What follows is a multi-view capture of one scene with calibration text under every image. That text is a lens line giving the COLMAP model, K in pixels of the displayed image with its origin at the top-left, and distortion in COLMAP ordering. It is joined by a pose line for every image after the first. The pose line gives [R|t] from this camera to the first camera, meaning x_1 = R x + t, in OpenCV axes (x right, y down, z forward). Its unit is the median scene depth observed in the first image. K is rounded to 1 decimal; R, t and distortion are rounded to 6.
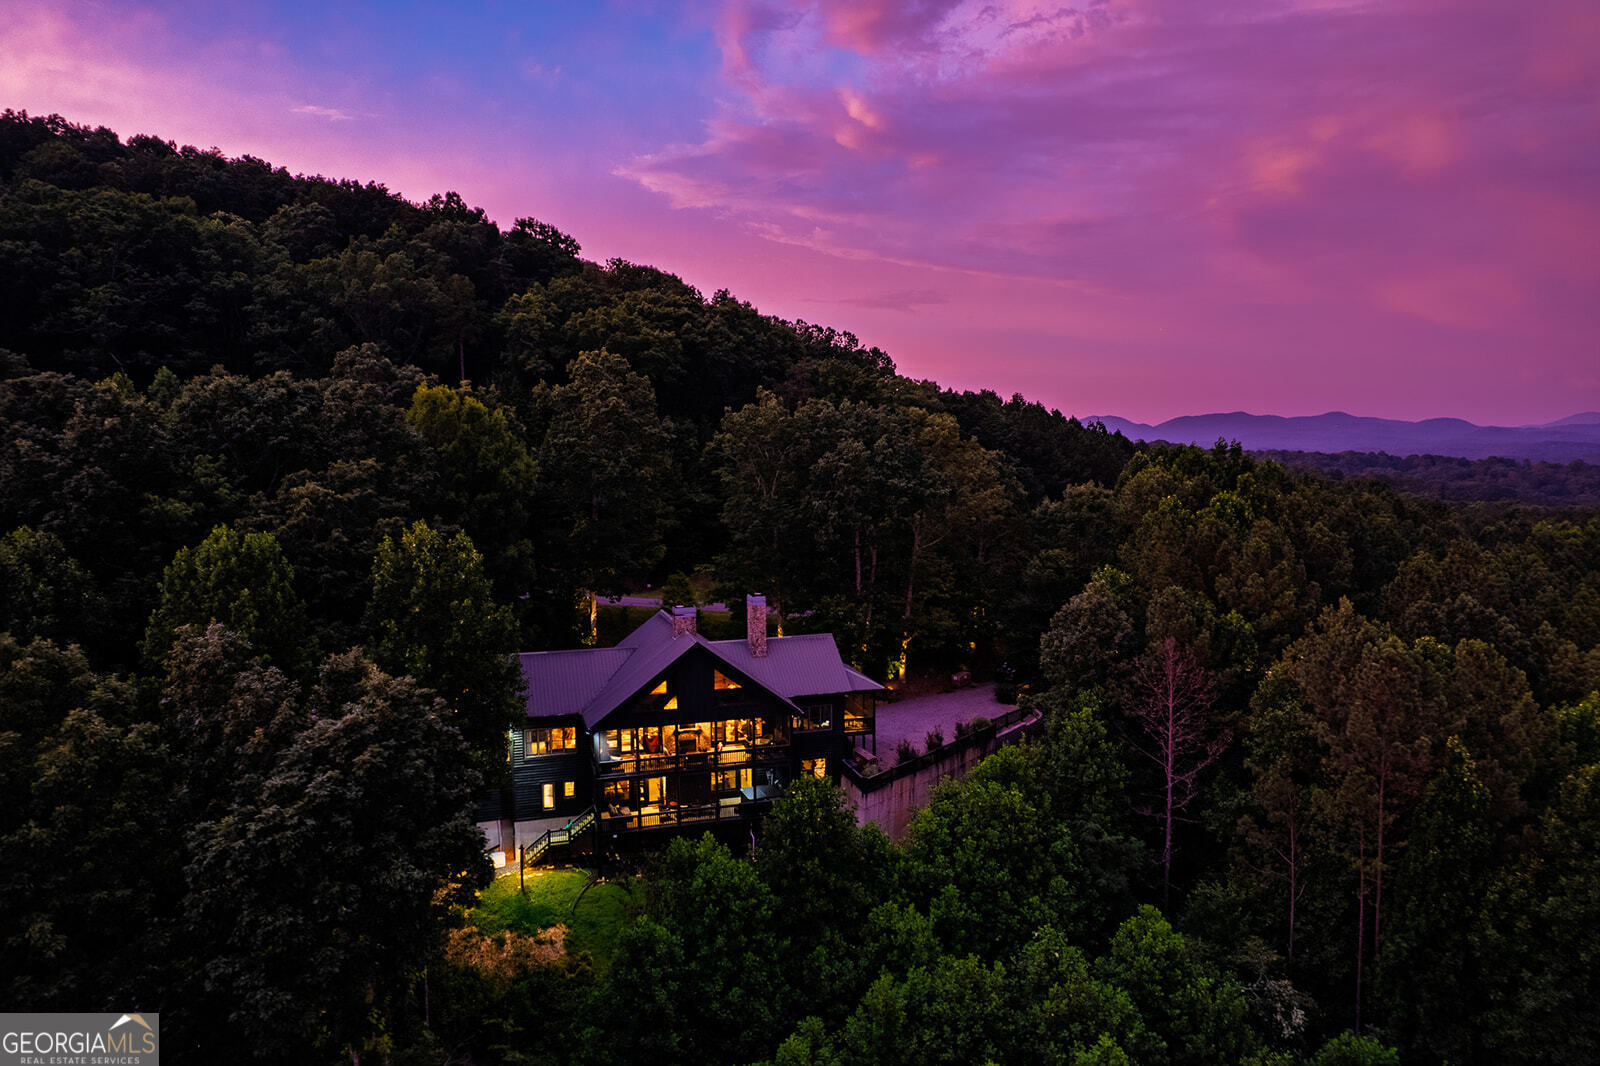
lens RADIAL K [[1030.5, 0, 812.4], [0, 1030.5, 523.1], [0, 0, 1]] dist [-0.075697, 0.059275]
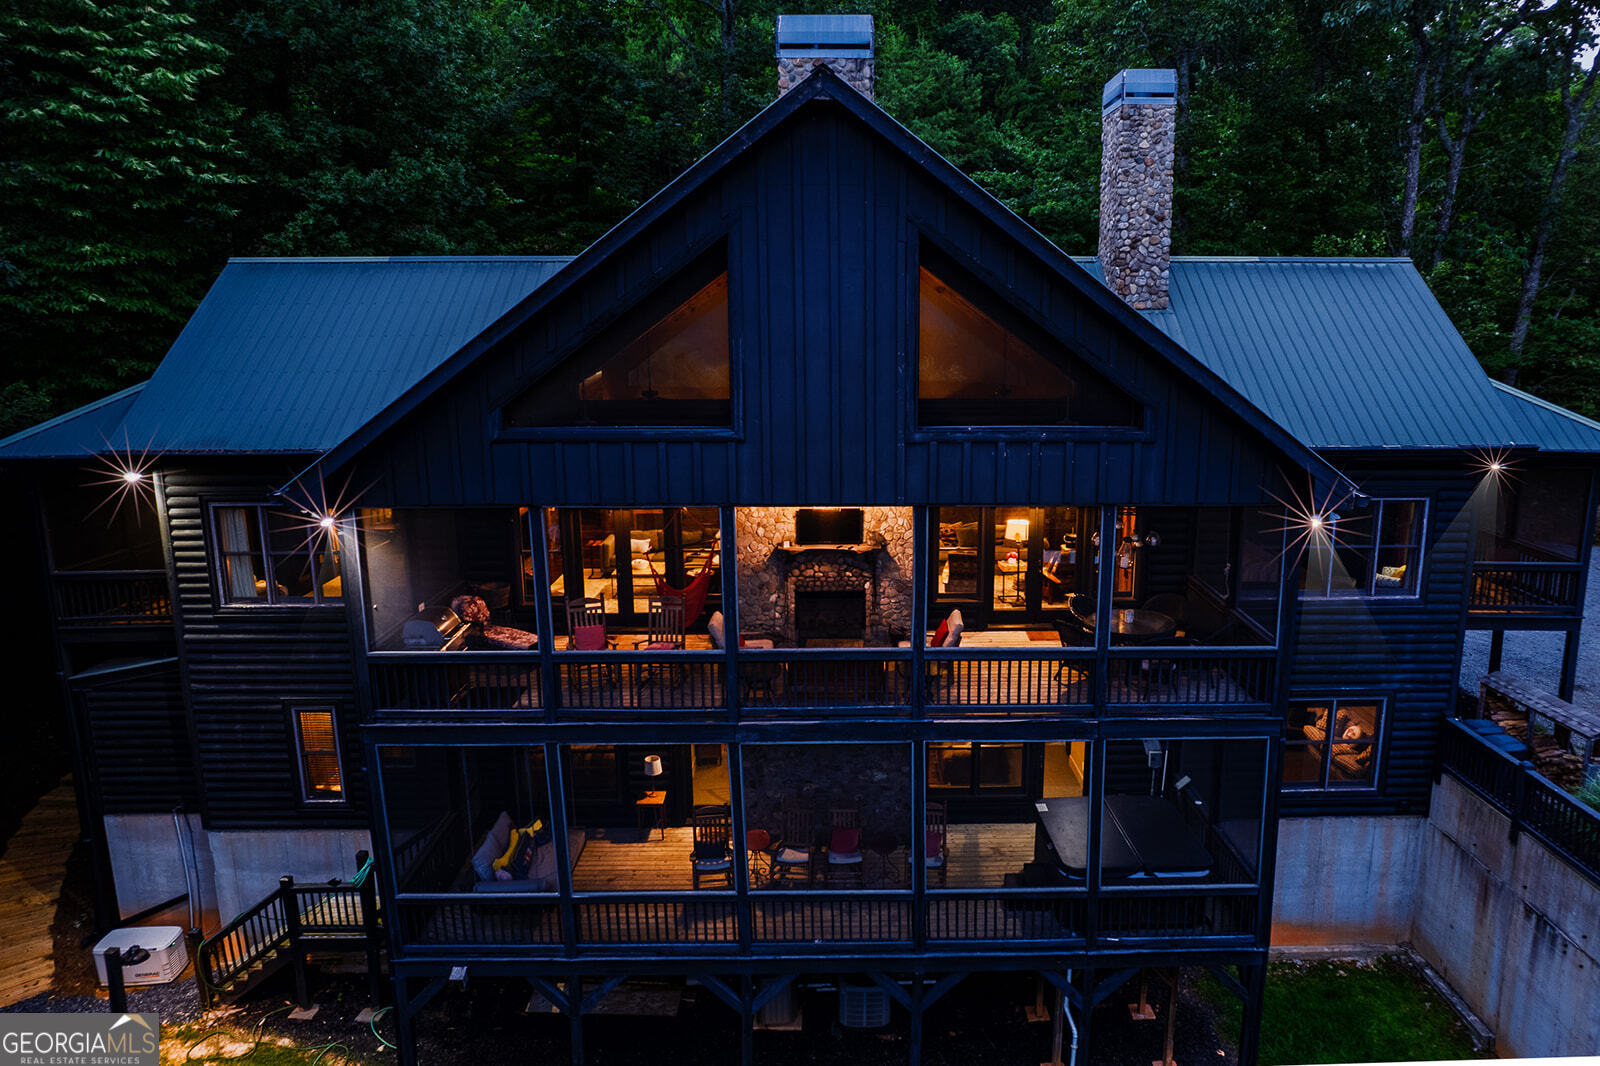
lens RADIAL K [[1030.5, 0, 839.0], [0, 1030.5, 530.5], [0, 0, 1]] dist [-0.075697, 0.059275]
pose [[0.952908, 0.059125, -0.297440, -0.047726], [-0.023645, 0.992310, 0.121497, 0.170562], [0.302336, -0.108743, 0.946978, 0.785153]]
